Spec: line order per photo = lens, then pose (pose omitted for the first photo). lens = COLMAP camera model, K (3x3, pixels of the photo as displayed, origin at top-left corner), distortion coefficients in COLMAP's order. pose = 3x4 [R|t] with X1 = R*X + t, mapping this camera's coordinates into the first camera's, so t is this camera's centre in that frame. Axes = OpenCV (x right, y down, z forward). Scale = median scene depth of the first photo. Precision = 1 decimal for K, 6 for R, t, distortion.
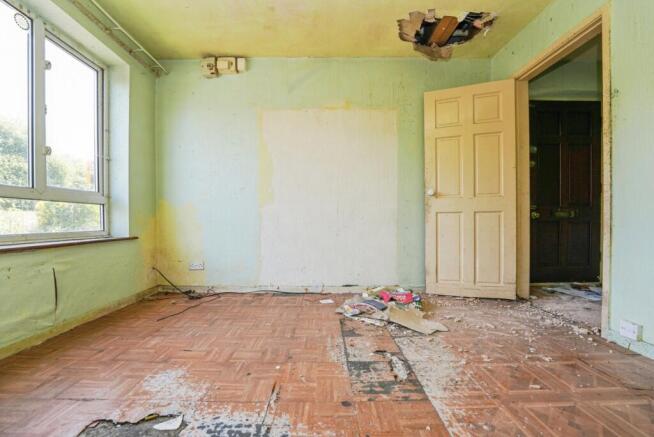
lens RADIAL K [[259.7, 0, 327.7], [0, 259.7, 227.3], [0, 0, 1]] dist [-0.022248, 0.000386]
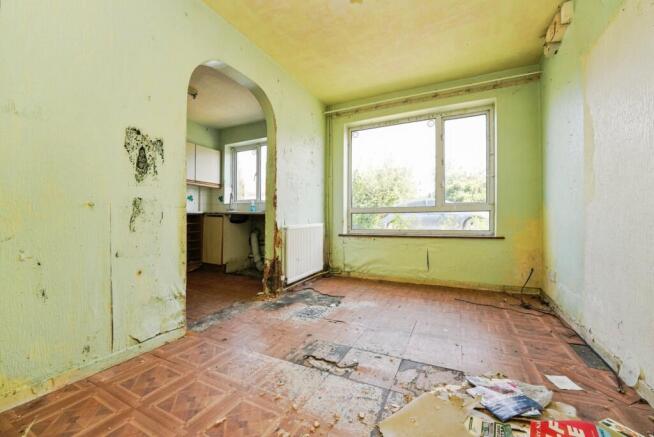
lens RADIAL K [[259.7, 0, 329.5], [0, 259.7, 219.4], [0, 0, 1]] dist [-0.022248, 0.000386]
pose [[-0.427207, 0.004622, -0.904142, 0.921710], [-0.012835, 0.999855, 0.011176, -0.065025], [0.904063, 0.016379, -0.427086, 1.082203]]
